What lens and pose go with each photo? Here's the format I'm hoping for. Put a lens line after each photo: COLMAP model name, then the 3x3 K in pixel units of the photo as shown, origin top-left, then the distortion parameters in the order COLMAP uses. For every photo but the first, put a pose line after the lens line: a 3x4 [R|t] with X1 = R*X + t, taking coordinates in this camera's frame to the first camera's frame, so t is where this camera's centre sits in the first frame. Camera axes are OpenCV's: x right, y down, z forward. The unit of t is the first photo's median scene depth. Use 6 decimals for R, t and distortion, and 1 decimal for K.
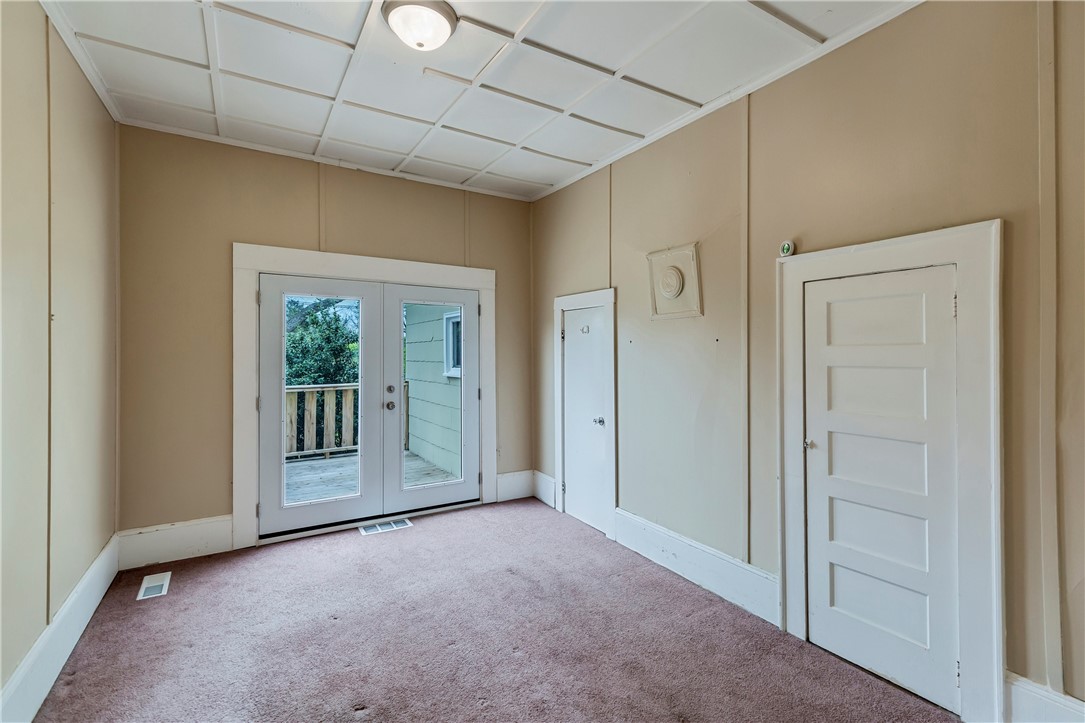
lens RADIAL K [[485.1, 0, 542.5], [0, 485.1, 361.5], [0, 0, 1]] dist [0.014183, -0.000106]
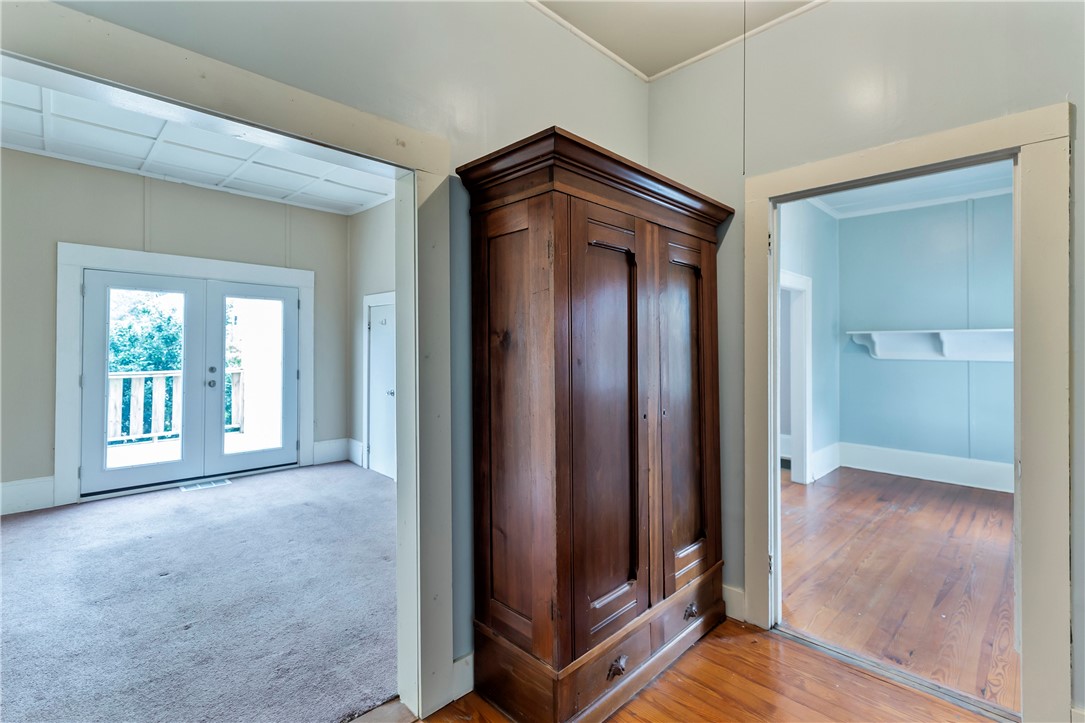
lens RADIAL K [[503.4, 0, 541.9], [0, 503.4, 350.9], [0, 0, 1]] dist [0.004536, 0.001193]
pose [[0.976032, 0.005126, 0.217566, 0.199947], [-0.002603, 0.999926, -0.011883, 0.023836], [-0.217611, 0.011032, 0.975973, -0.368056]]
